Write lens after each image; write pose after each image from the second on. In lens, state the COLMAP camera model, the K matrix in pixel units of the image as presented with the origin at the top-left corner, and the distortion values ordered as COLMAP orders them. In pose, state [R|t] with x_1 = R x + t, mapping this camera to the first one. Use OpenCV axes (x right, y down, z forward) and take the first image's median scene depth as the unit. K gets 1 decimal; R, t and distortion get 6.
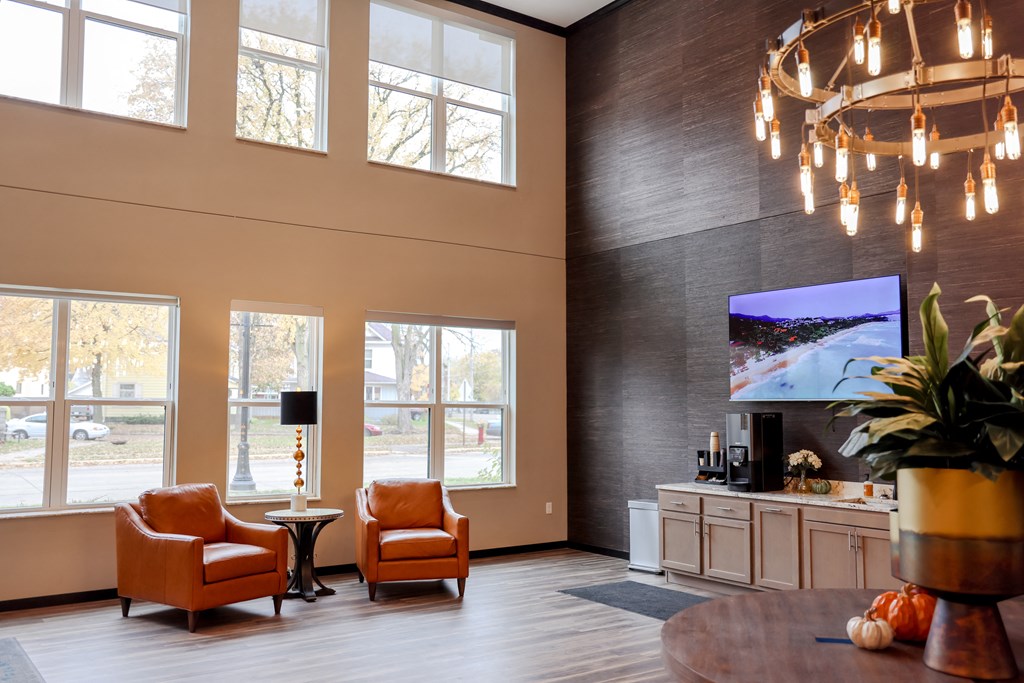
lens RADIAL K [[895.6, 0, 512.0], [0, 895.6, 341.5], [0, 0, 1]] dist [0.003063, 0.006271]
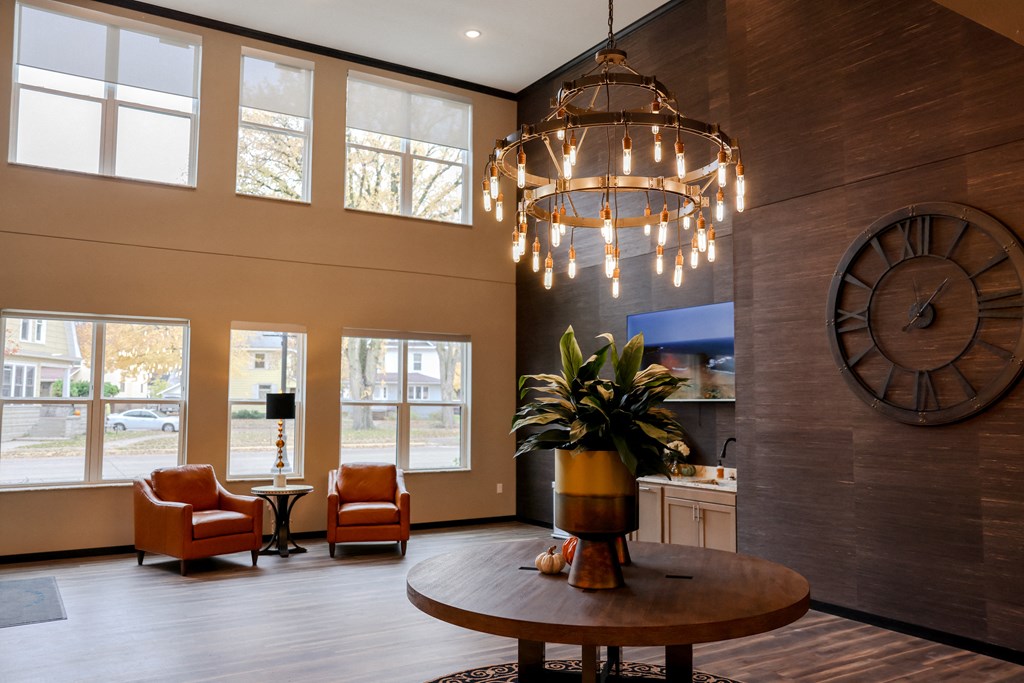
lens RADIAL K [[811.1, 0, 512.0], [0, 811.1, 341.5], [0, 0, 1]] dist [-0.007871, -0.004558]
pose [[0.997707, -0.003790, -0.067577, 0.169685], [0.003525, 0.999986, -0.004039, -0.011914], [0.067592, 0.003791, 0.997706, -0.128542]]
